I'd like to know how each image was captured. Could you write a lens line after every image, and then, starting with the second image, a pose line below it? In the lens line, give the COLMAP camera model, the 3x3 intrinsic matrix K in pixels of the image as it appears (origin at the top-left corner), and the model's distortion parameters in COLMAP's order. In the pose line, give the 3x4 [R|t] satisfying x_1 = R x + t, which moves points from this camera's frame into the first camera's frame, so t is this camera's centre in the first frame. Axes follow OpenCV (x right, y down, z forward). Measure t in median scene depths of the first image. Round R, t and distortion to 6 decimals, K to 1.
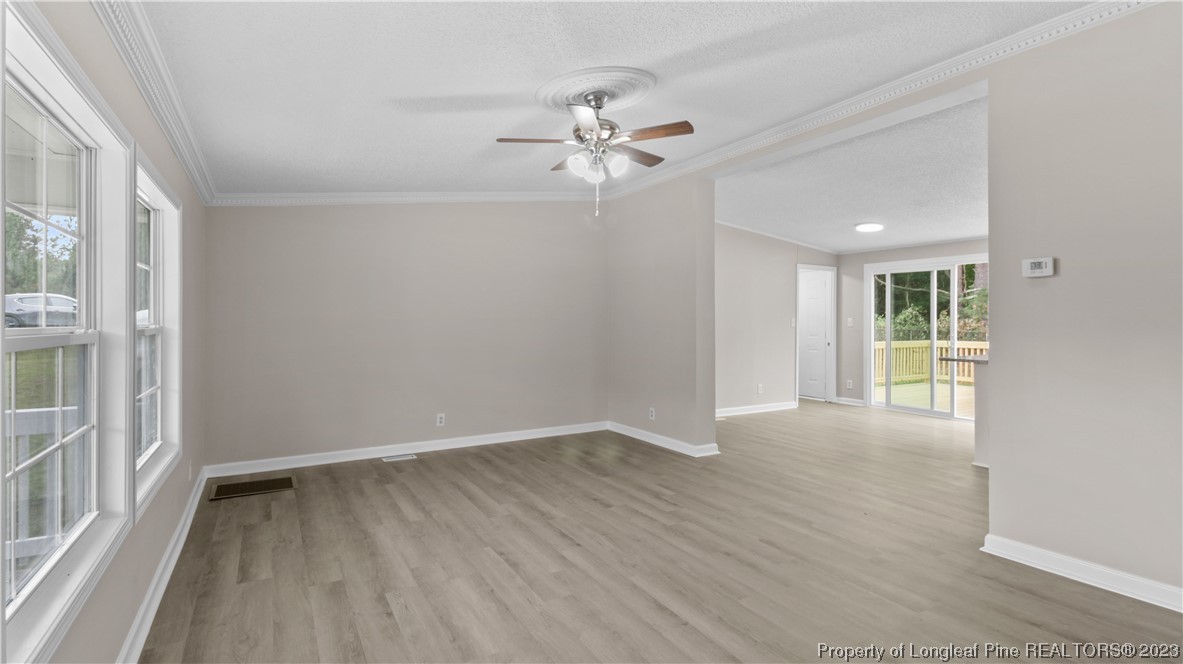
lens RADIAL K [[554.9, 0, 593.4], [0, 554.9, 309.8], [0, 0, 1]] dist [0.018349, -0.016029]
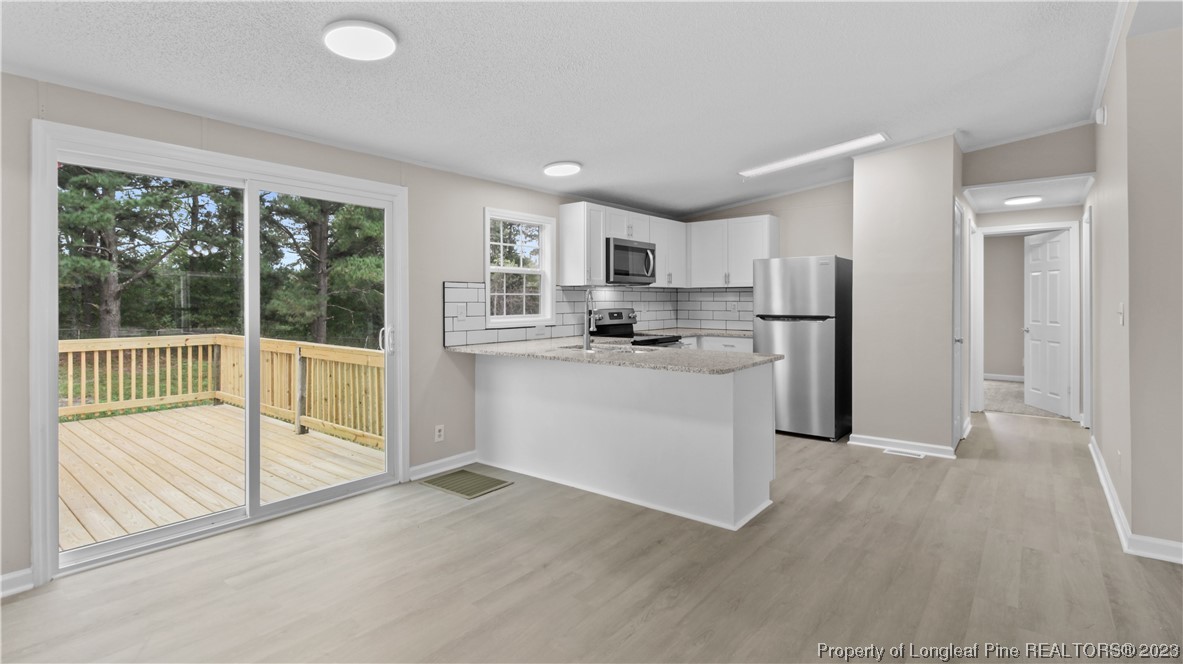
lens RADIAL K [[557.2, 0, 591.0], [0, 557.2, 299.9], [0, 0, 1]] dist [0.015884, -0.017041]
pose [[-0.354998, 0.000569, 0.934867, -0.318952], [-0.014237, 0.999881, -0.006015, 0.033185], [-0.934759, -0.015445, -0.354948, 1.812809]]
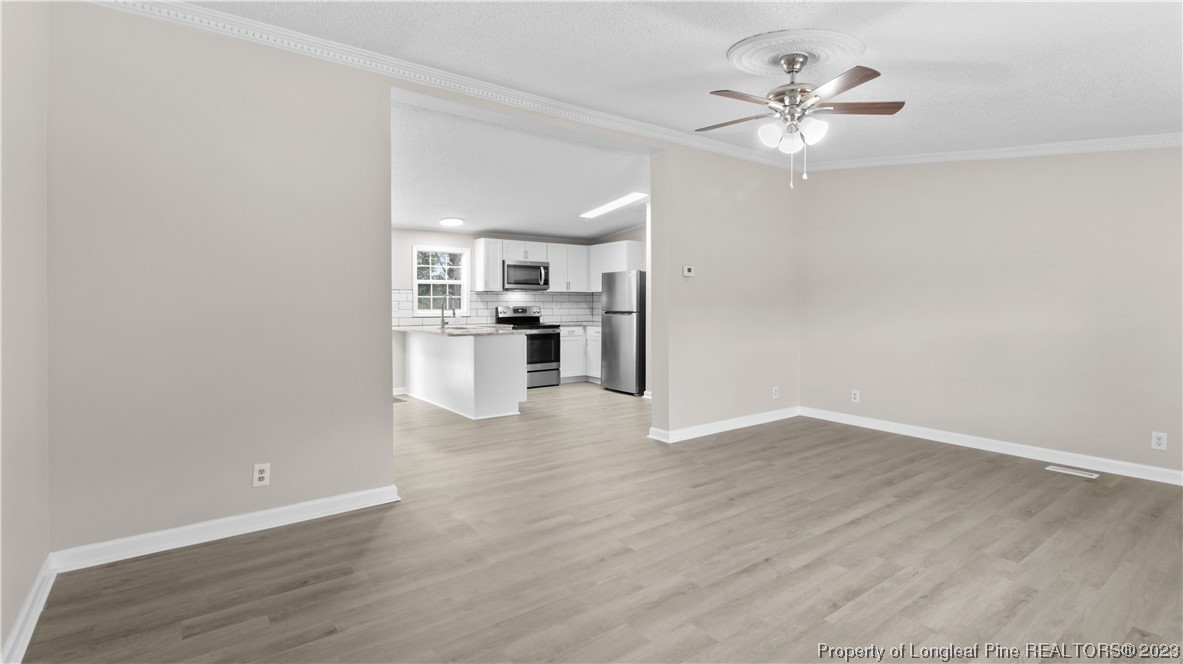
lens RADIAL K [[554.9, 0, 593.4], [0, 554.9, 309.8], [0, 0, 1]] dist [0.018349, -0.016029]
pose [[-0.113836, -0.012554, 0.993420, -0.873570], [-0.017267, 0.999794, 0.010655, 0.032342], [-0.993350, -0.015940, -0.114029, 1.414336]]
